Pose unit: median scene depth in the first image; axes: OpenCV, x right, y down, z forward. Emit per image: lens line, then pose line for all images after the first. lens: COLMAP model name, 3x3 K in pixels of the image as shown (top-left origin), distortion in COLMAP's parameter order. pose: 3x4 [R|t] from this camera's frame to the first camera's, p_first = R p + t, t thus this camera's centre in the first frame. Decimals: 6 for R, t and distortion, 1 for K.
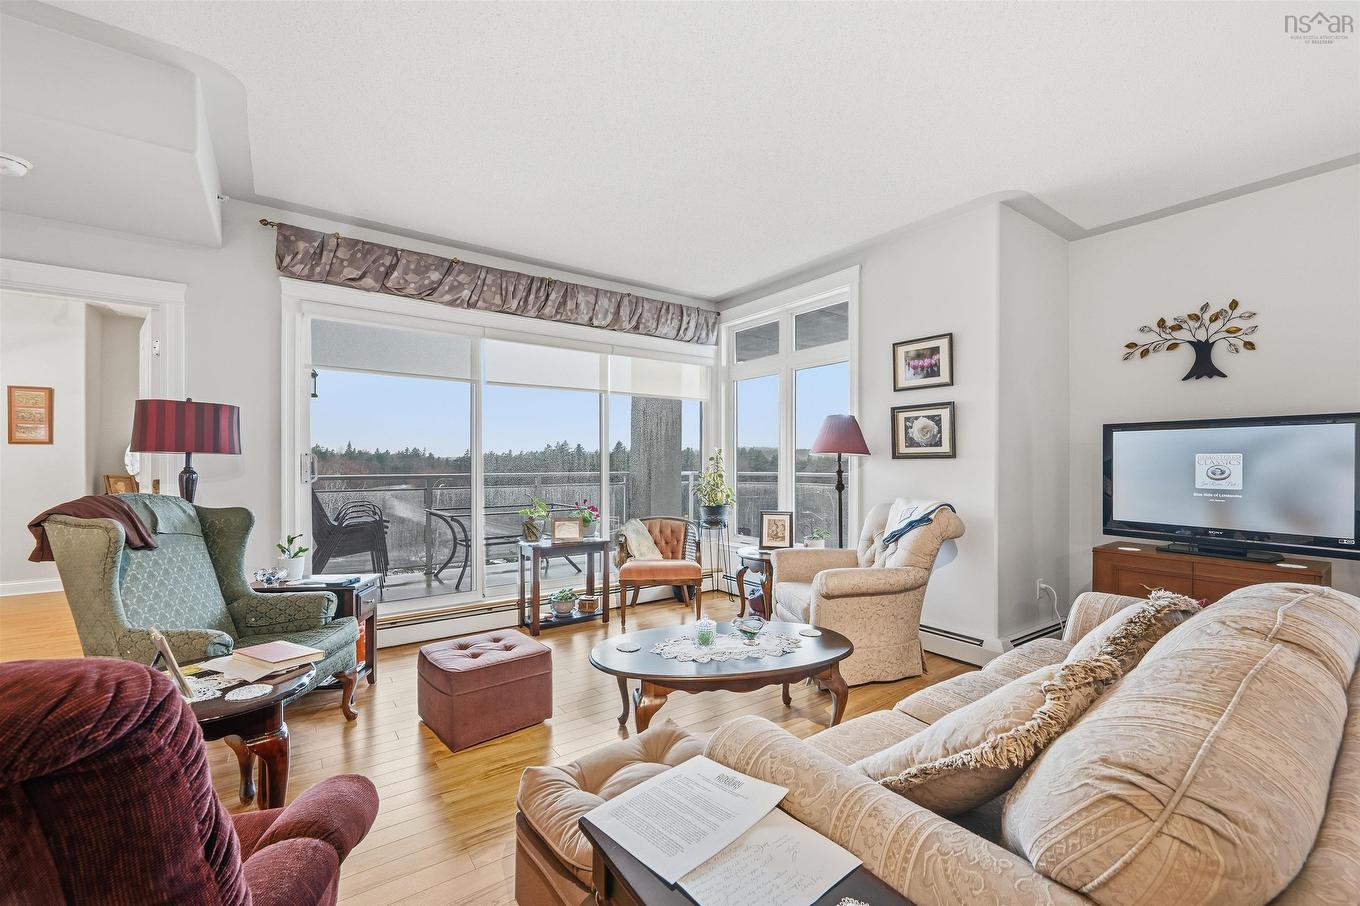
lens RADIAL K [[559.1, 0, 682.2], [0, 559.1, 464.5], [0, 0, 1]] dist [0.000596, 0.000241]
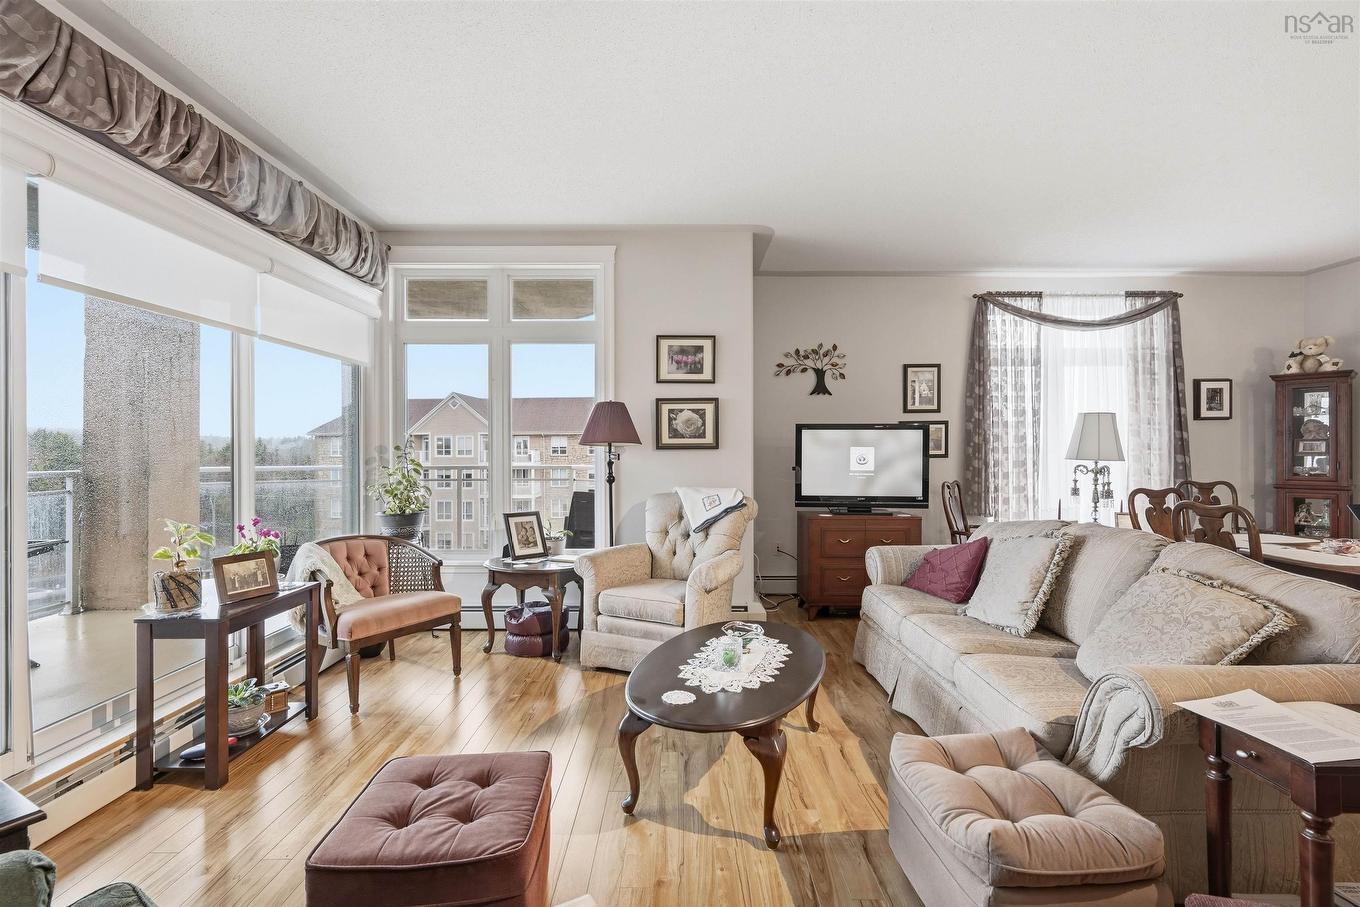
lens RADIAL K [[602.6, 0, 684.0], [0, 602.6, 450.0], [0, 0, 1]] dist [0.001005, 0.000039]
pose [[0.582934, 0.000591, 0.812519, -0.490942], [0.003981, 0.999986, -0.003583, -0.005020], [-0.812509, 0.005323, 0.582924, 0.333567]]
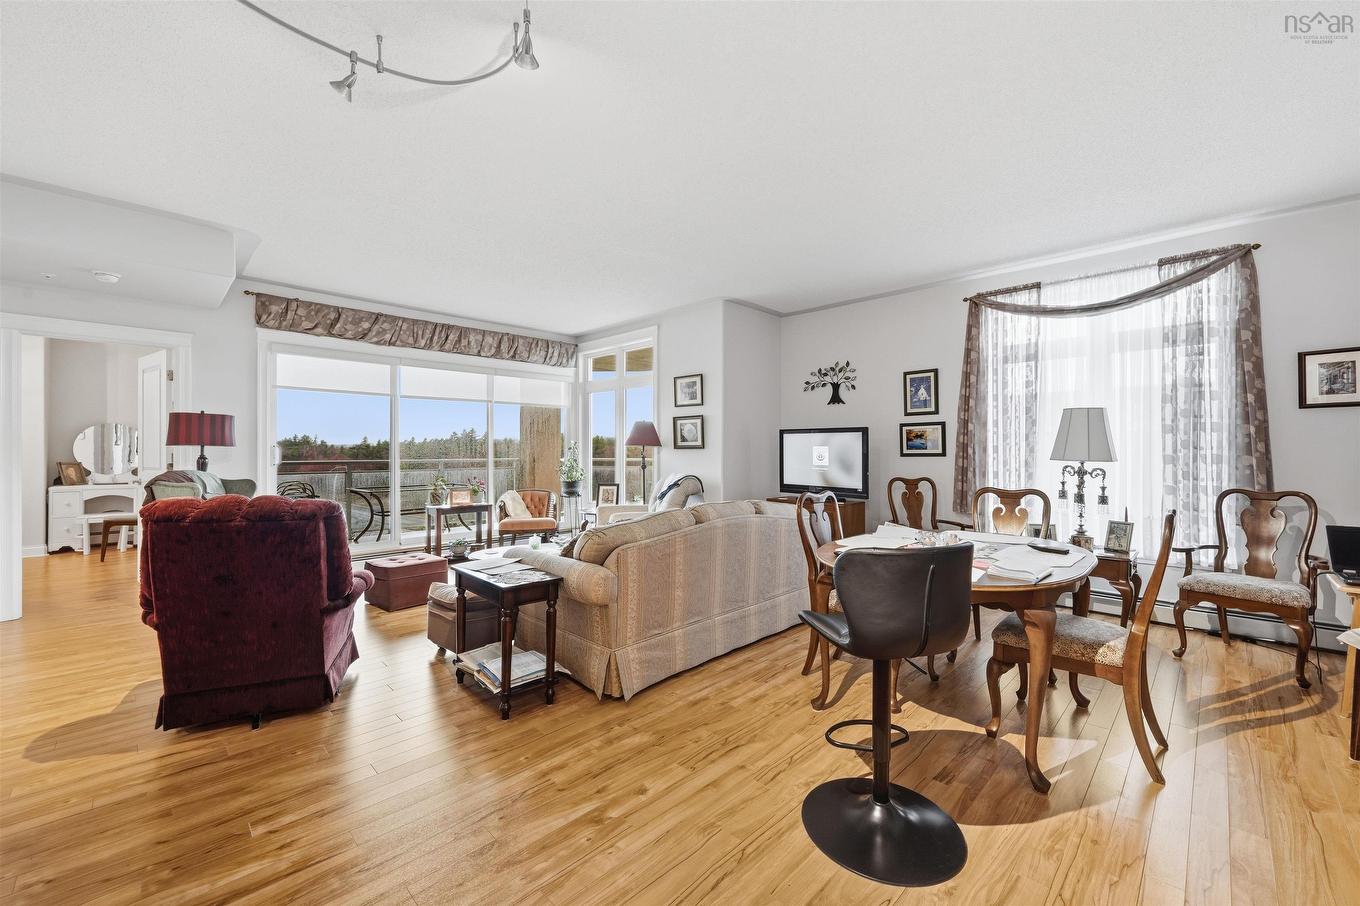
lens RADIAL K [[542.7, 0, 684.1], [0, 542.7, 451.4], [0, 0, 1]] dist [0.000627, 0.000074]
pose [[0.986362, -0.000957, 0.164585, 0.151465], [0.001135, 0.999999, -0.000989, -0.001680], [-0.164584, 0.001163, 0.986362, -0.556894]]
